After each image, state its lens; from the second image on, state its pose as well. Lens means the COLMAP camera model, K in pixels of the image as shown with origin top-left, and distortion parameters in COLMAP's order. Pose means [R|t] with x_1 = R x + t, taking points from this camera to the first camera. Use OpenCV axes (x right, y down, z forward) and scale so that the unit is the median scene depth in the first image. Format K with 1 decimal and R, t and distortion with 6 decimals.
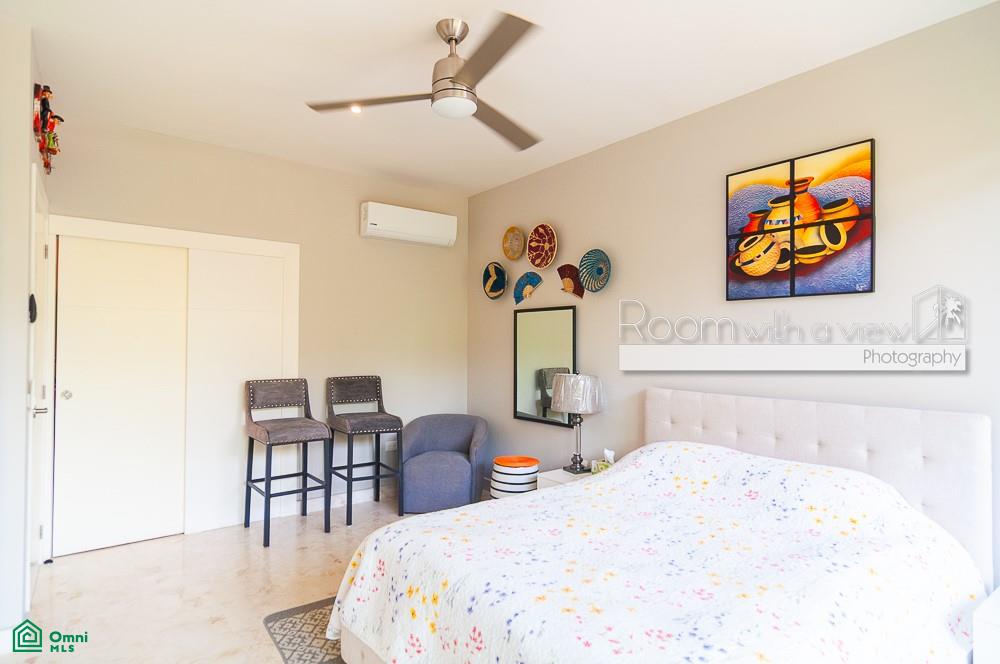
lens RADIAL K [[533.4, 0, 500.9], [0, 533.4, 335.1], [0, 0, 1]] dist [-0.000636, 0.002681]
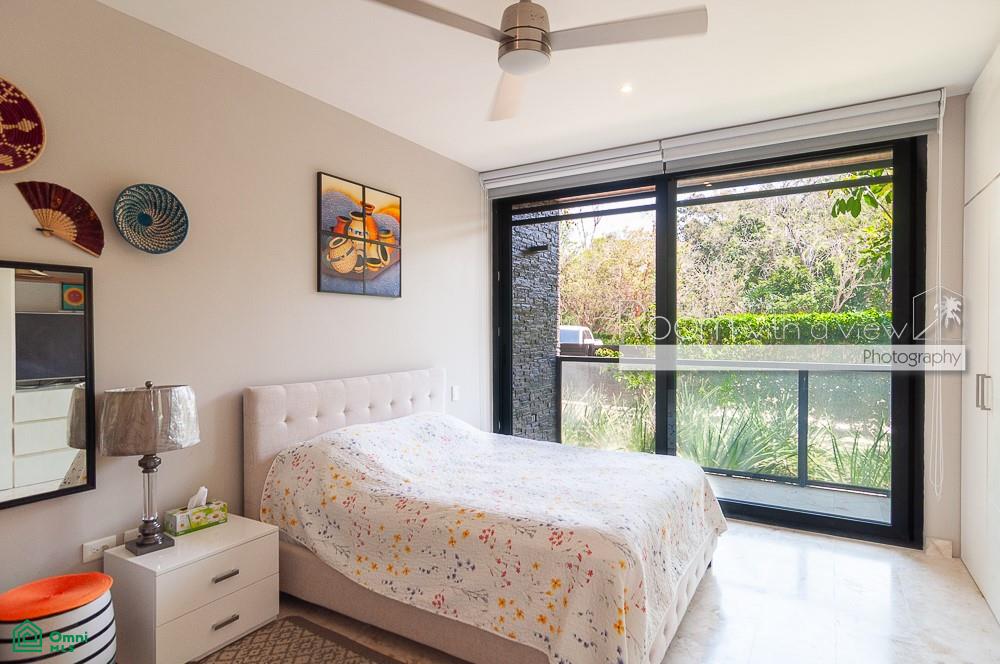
lens RADIAL K [[533.4, 0, 500.9], [0, 533.4, 335.1], [0, 0, 1]] dist [-0.000636, 0.002681]
pose [[-0.356347, -0.016928, 0.934200, -0.712414], [-0.009115, 0.999851, 0.014640, 0.001970], [-0.934309, -0.003298, -0.356448, 1.085486]]
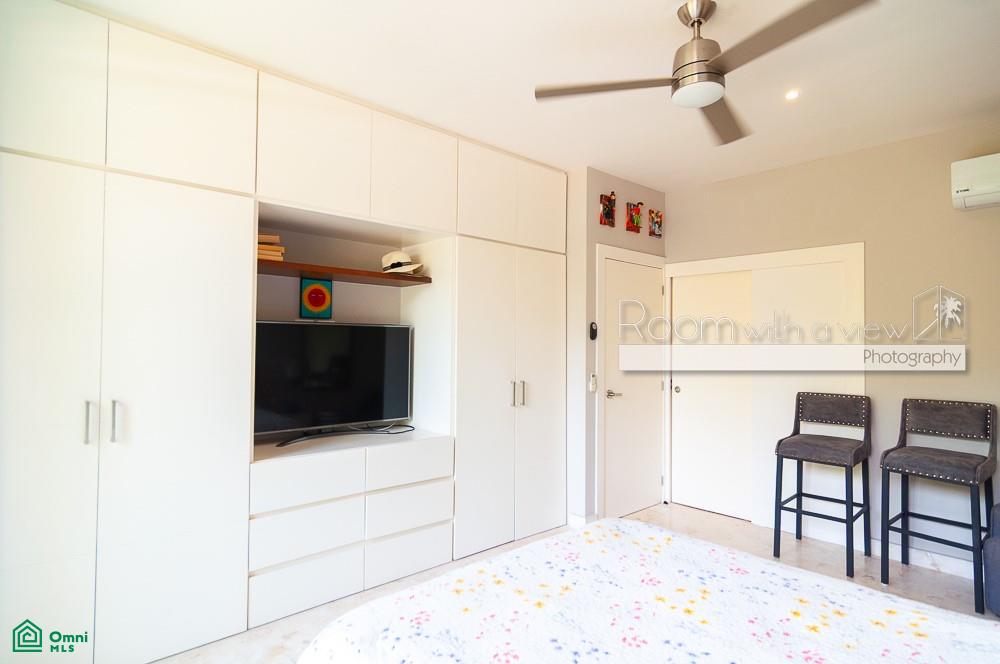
lens RADIAL K [[533.4, 0, 500.9], [0, 533.4, 335.1], [0, 0, 1]] dist [-0.000636, 0.002681]
pose [[0.074402, -0.026728, -0.996870, 0.633494], [0.003454, 0.999642, -0.026545, 0.004975], [0.997222, -0.001468, 0.074467, 0.485445]]
